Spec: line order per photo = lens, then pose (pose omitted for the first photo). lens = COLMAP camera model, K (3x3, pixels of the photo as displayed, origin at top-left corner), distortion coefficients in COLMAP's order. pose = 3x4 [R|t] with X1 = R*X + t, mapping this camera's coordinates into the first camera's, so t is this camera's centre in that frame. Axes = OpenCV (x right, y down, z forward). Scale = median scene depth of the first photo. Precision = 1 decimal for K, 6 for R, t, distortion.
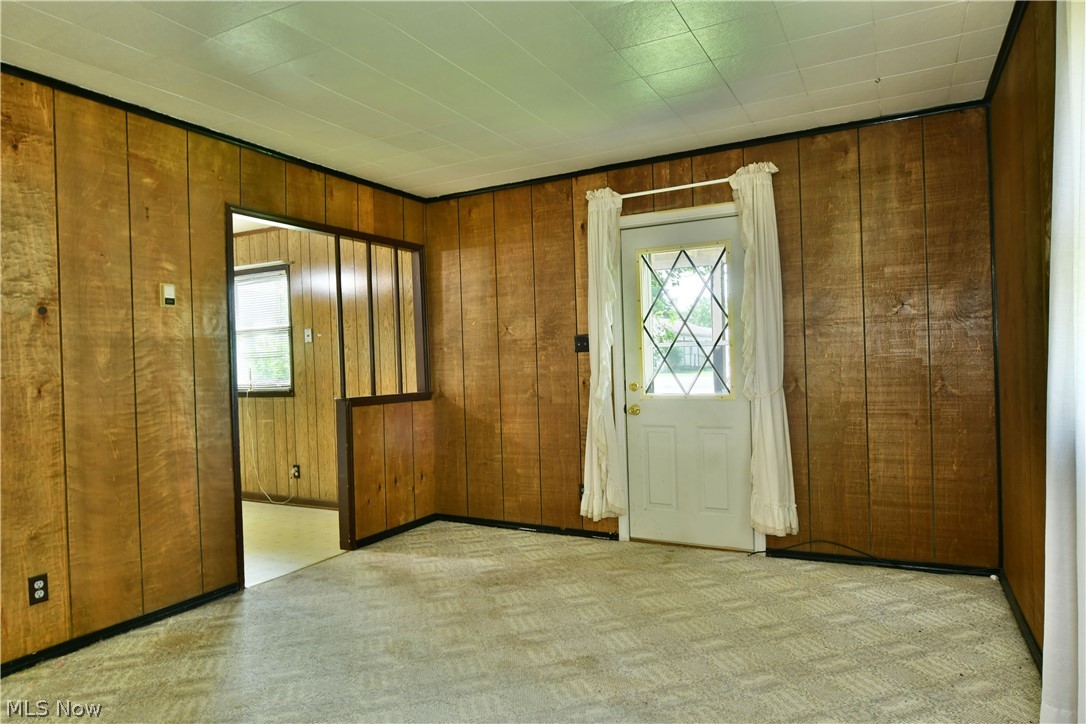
lens RADIAL K [[677.8, 0, 544.6], [0, 677.8, 366.6], [0, 0, 1]] dist [-0.011207, -0.004960]
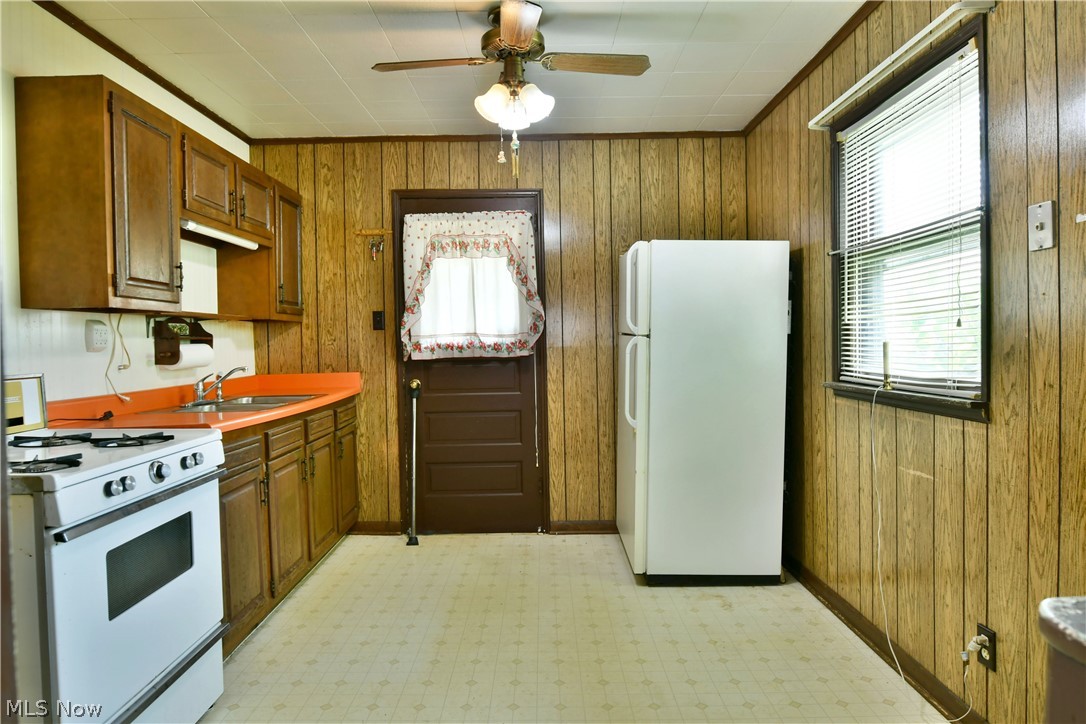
lens RADIAL K [[677.8, 0, 544.6], [0, 677.8, 366.6], [0, 0, 1]] dist [-0.011207, -0.004960]
pose [[0.447101, 0.056912, -0.892671, -0.321064], [-0.005040, 0.998118, 0.061111, -0.002353], [0.894469, -0.022823, 0.446546, 1.199303]]
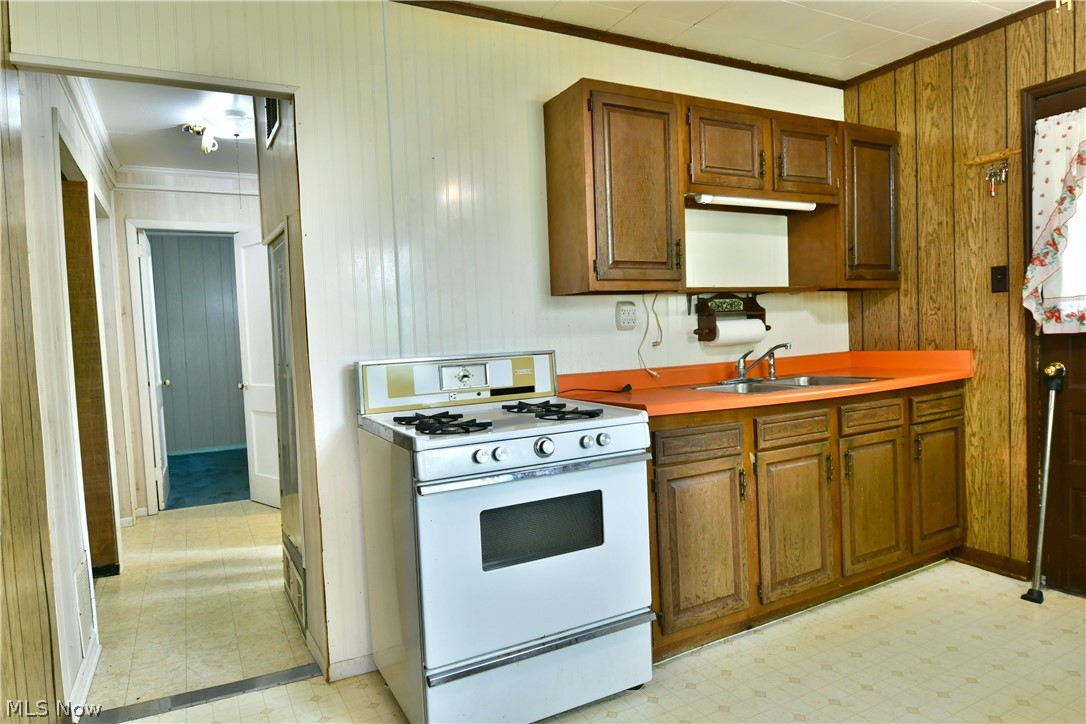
lens RADIAL K [[677.8, 0, 544.6], [0, 677.8, 366.6], [0, 0, 1]] dist [-0.011207, -0.004960]
pose [[-0.584752, 0.095521, -0.805569, -0.494585], [0.053702, 0.995423, 0.079051, 0.003226], [0.809432, 0.002965, -0.587205, 1.527432]]
